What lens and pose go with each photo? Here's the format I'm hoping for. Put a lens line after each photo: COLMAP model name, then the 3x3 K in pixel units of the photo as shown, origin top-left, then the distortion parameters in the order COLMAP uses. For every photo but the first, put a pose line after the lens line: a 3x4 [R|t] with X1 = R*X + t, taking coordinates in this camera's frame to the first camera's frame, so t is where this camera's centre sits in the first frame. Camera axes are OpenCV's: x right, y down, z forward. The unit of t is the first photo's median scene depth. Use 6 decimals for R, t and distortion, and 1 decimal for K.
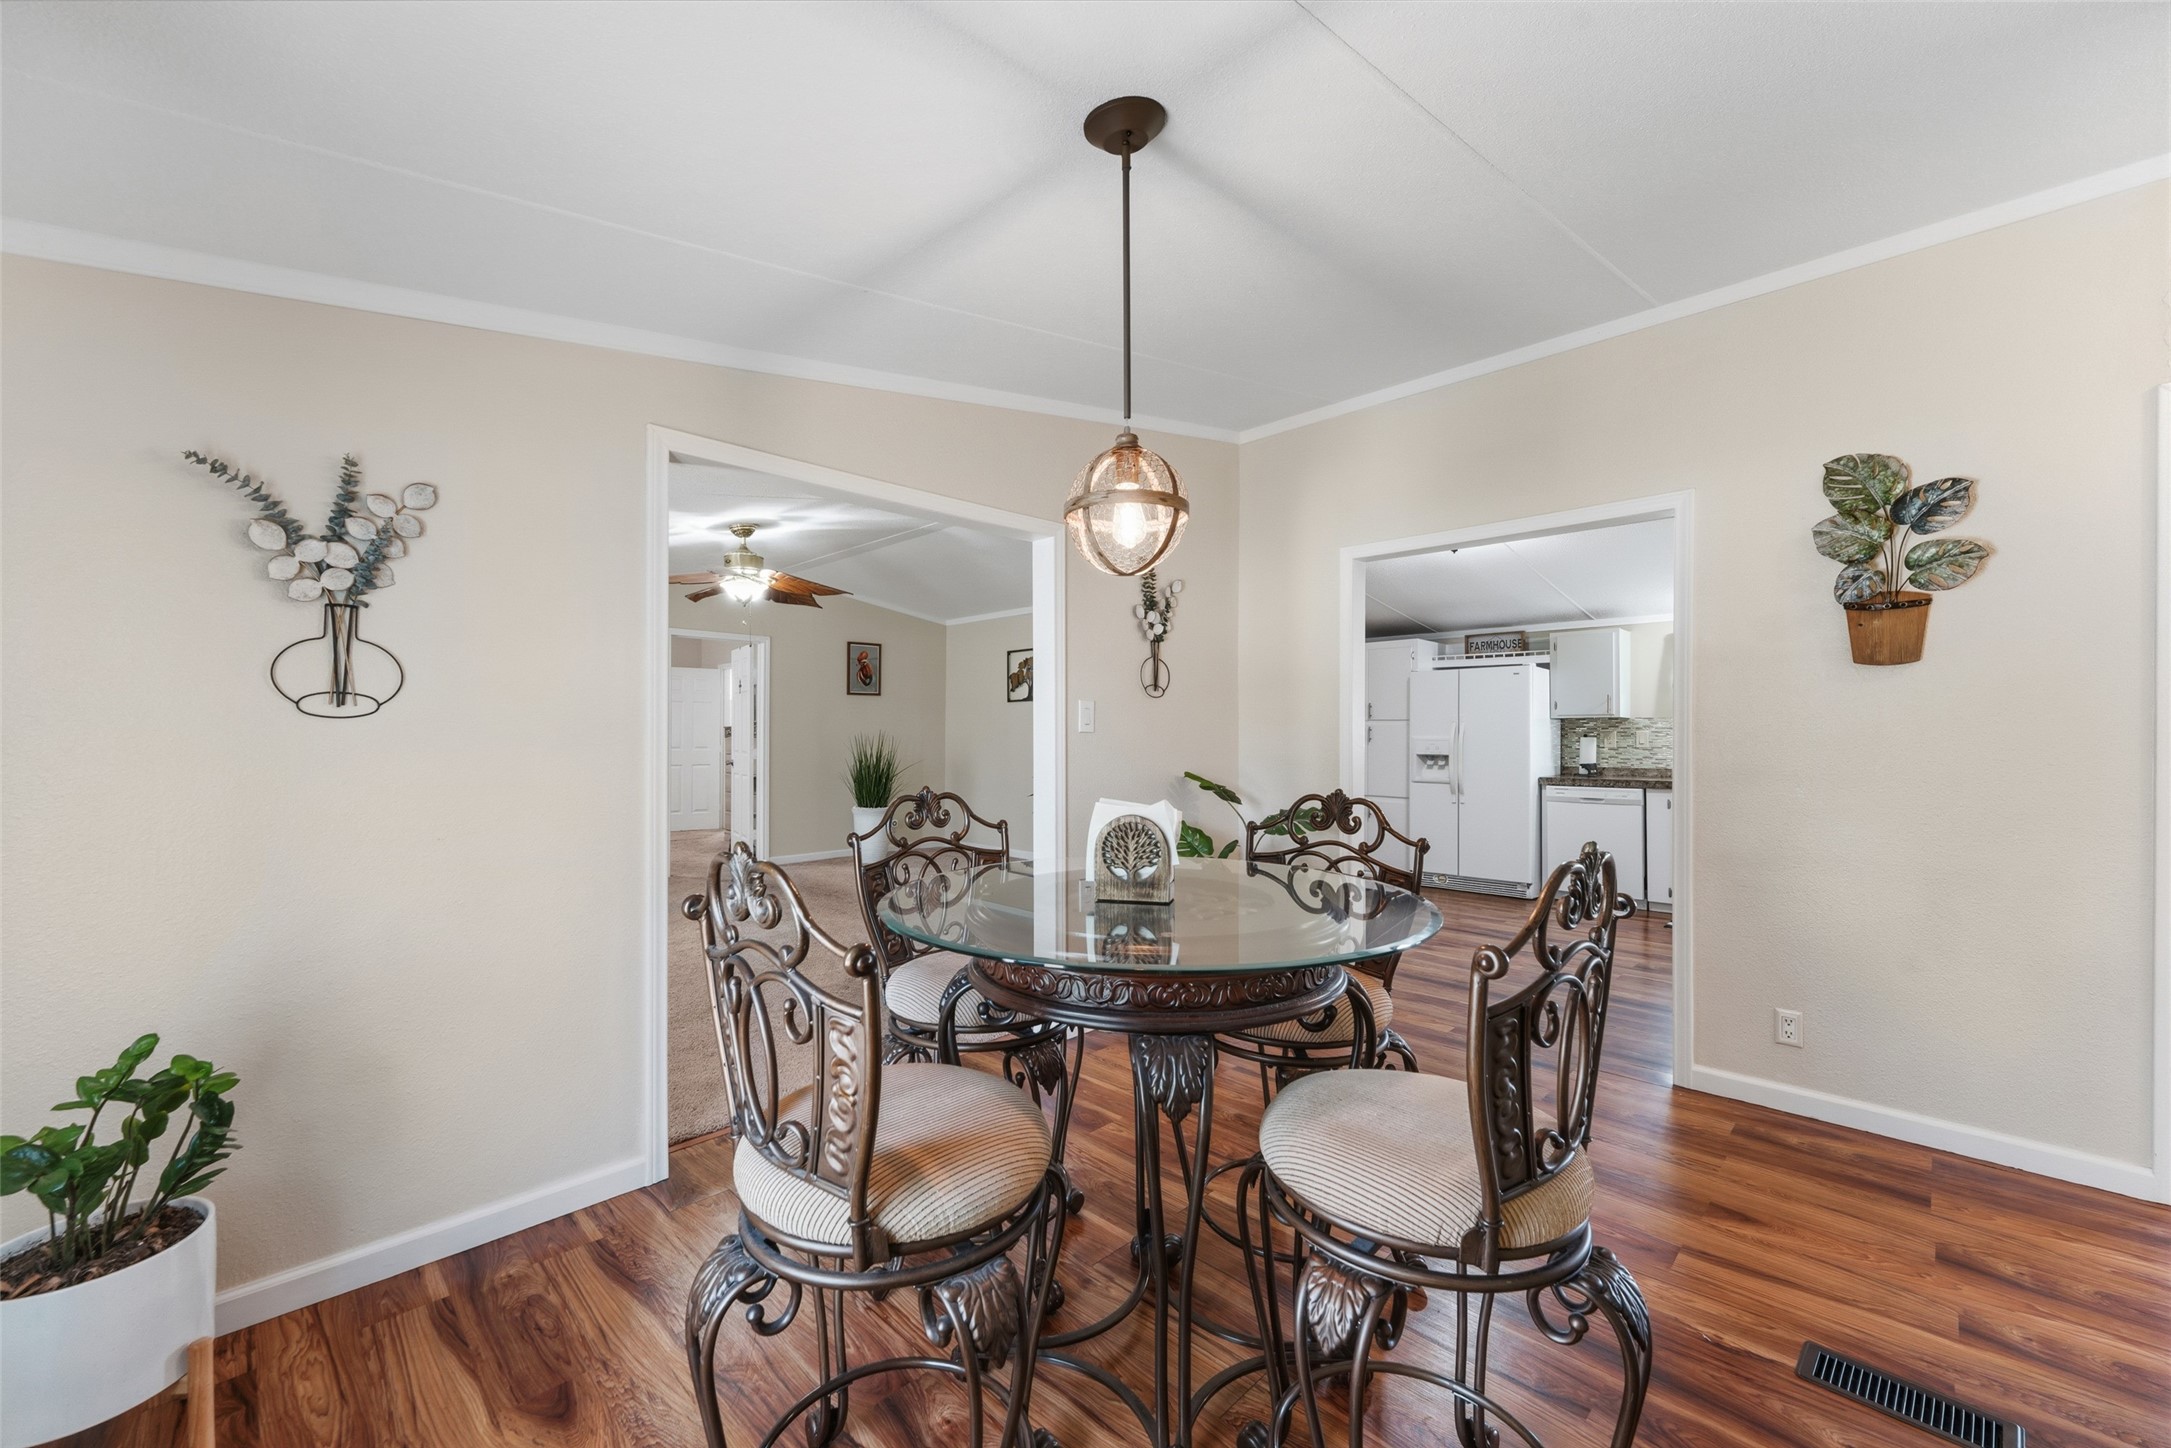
lens RADIAL K [[872.2, 0, 1066.0], [0, 872.2, 733.1], [0, 0, 1]] dist [0.018999, -0.002865]
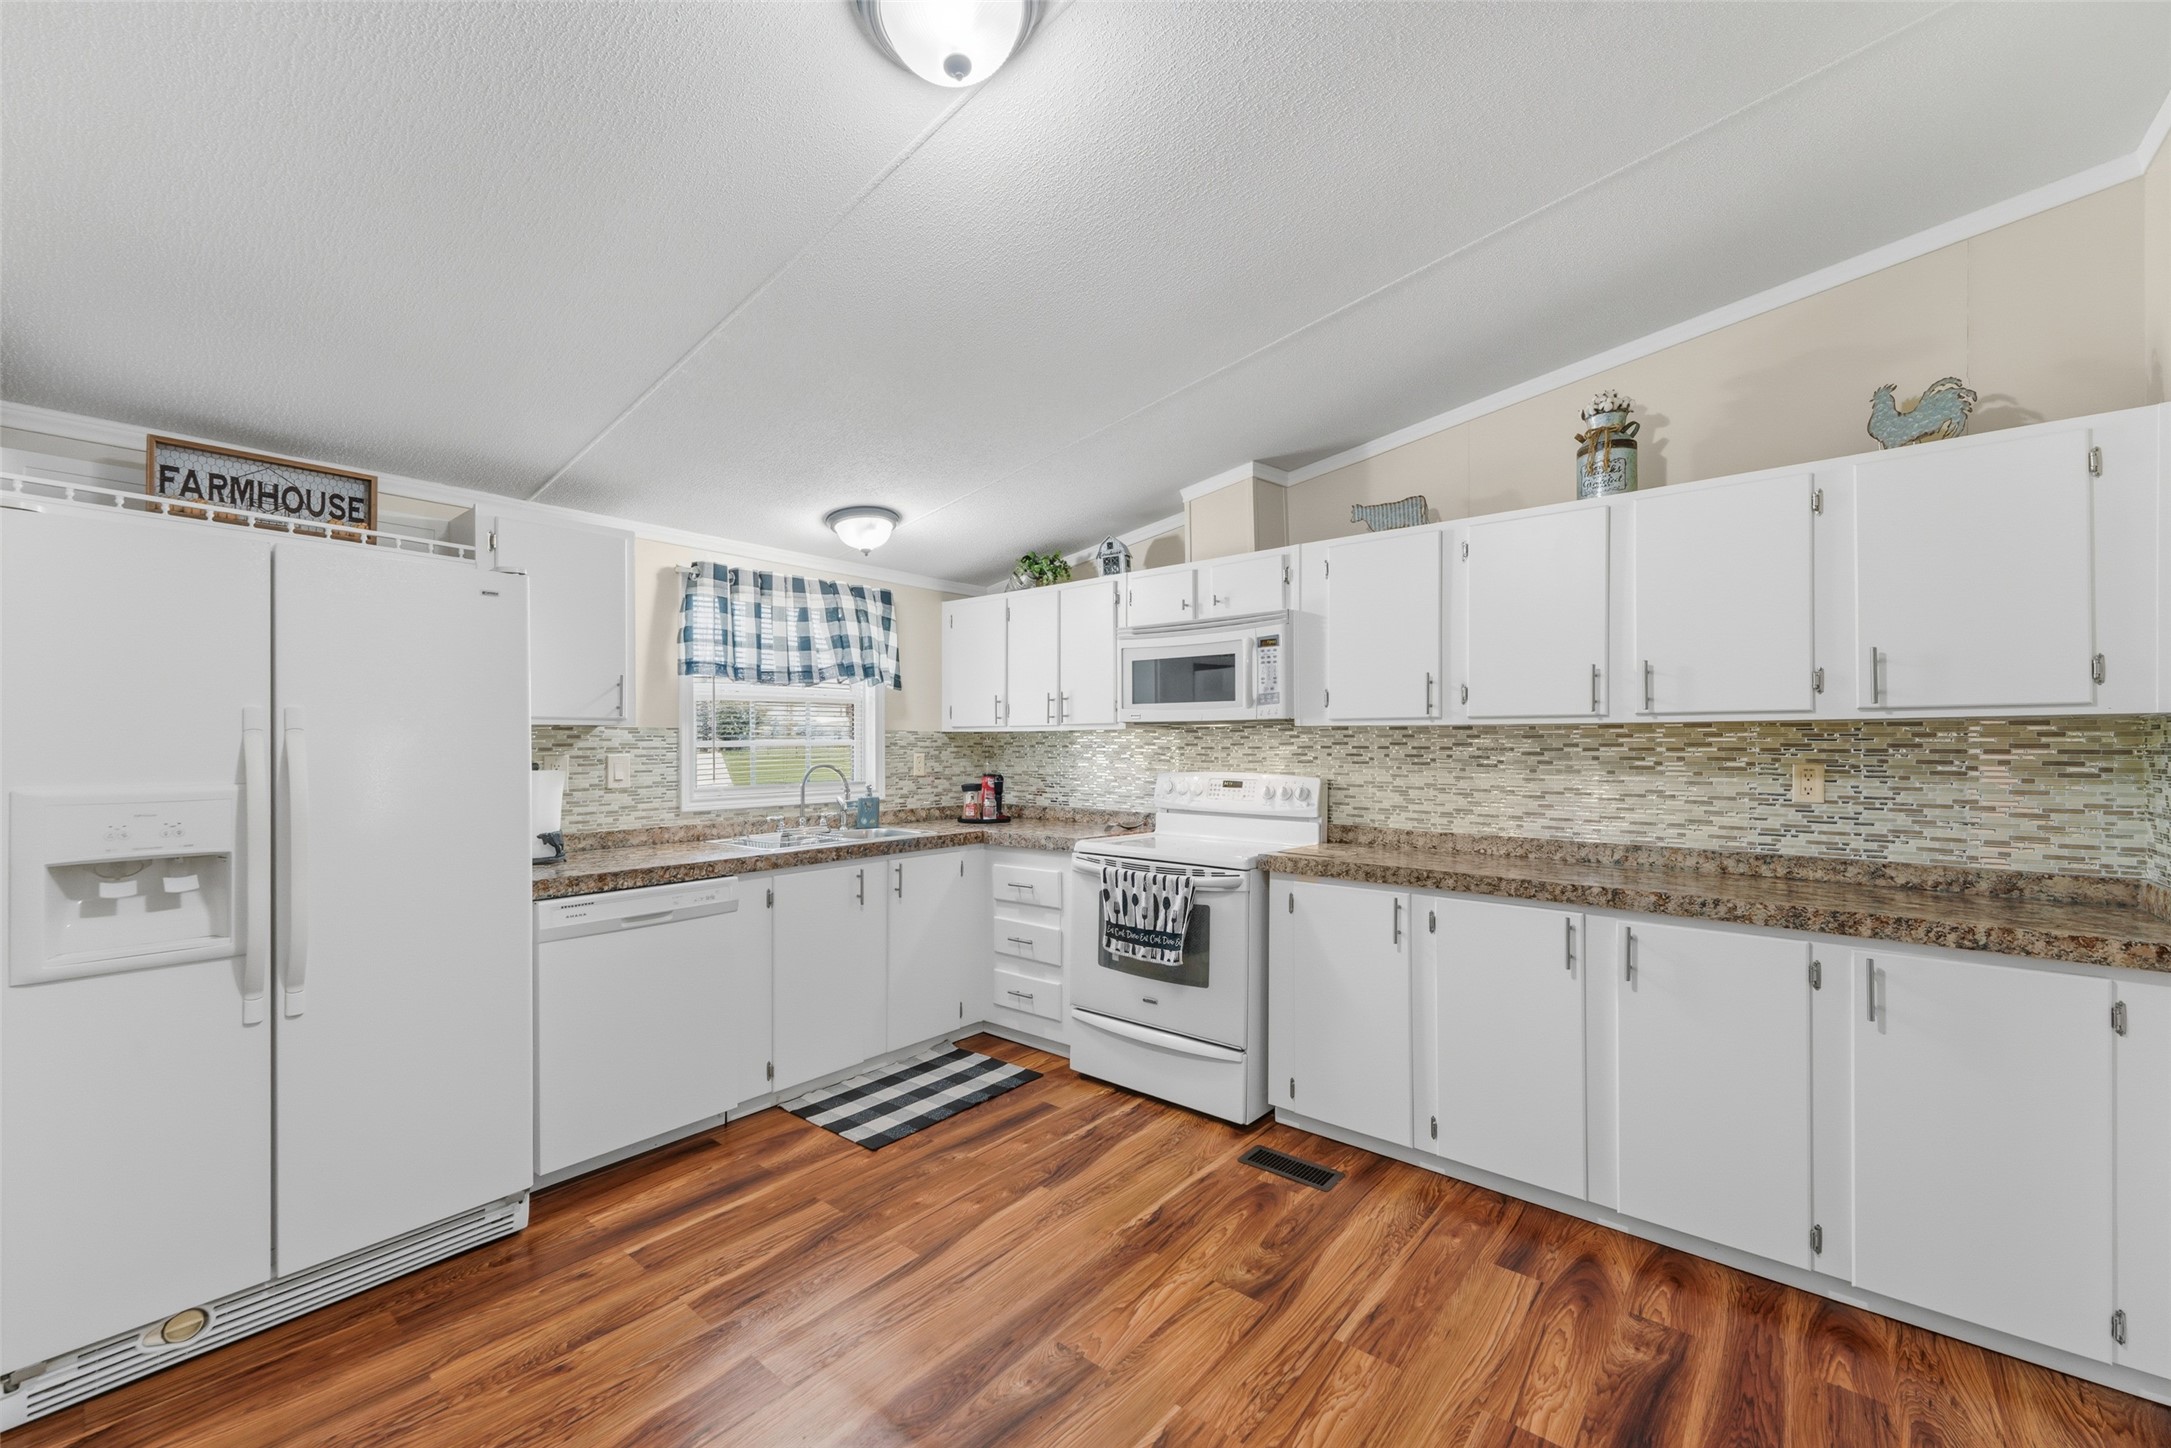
lens RADIAL K [[872.2, 0, 1080.0], [0, 872.2, 734.7], [0, 0, 1]] dist [0.018999, -0.002865]
pose [[-0.074006, 0.008290, 0.997223, 0.147704], [0.001612, 0.999965, -0.008193, -0.008793], [-0.997256, 0.001001, -0.074017, 0.770162]]
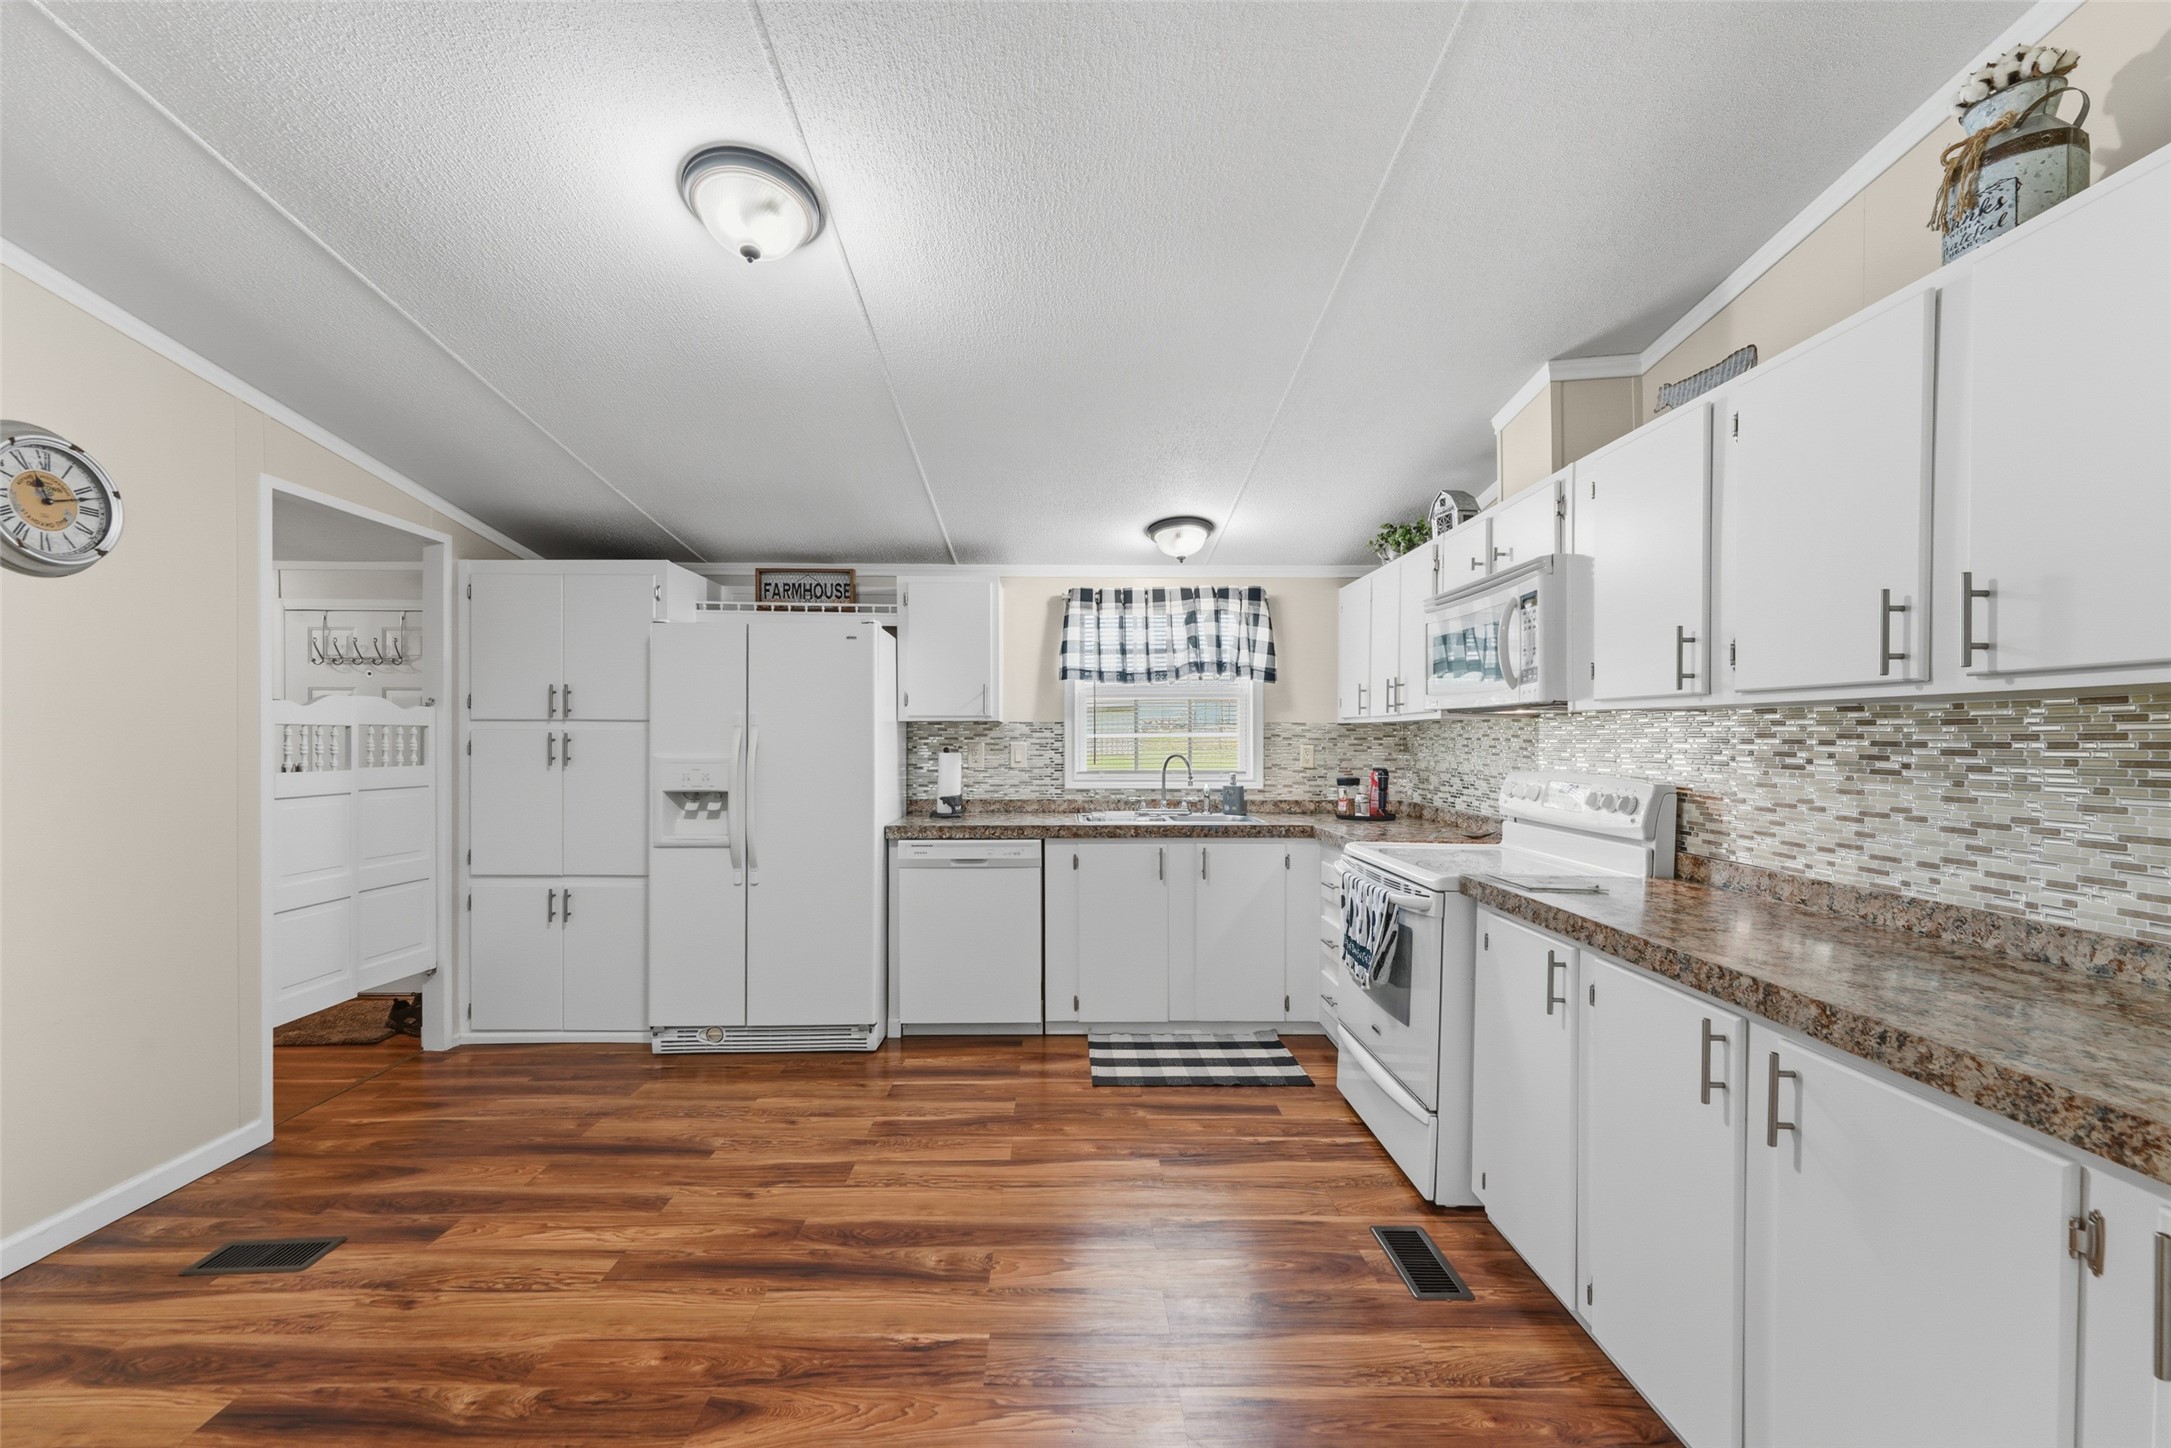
lens RADIAL K [[872.2, 0, 1066.2], [0, 872.2, 739.5], [0, 0, 1]] dist [0.018999, -0.002865]
pose [[0.706630, -0.002706, 0.707578, 0.221085], [-0.000115, 0.999992, 0.003939, -0.007036], [-0.707583, -0.002865, 0.706624, 0.511680]]
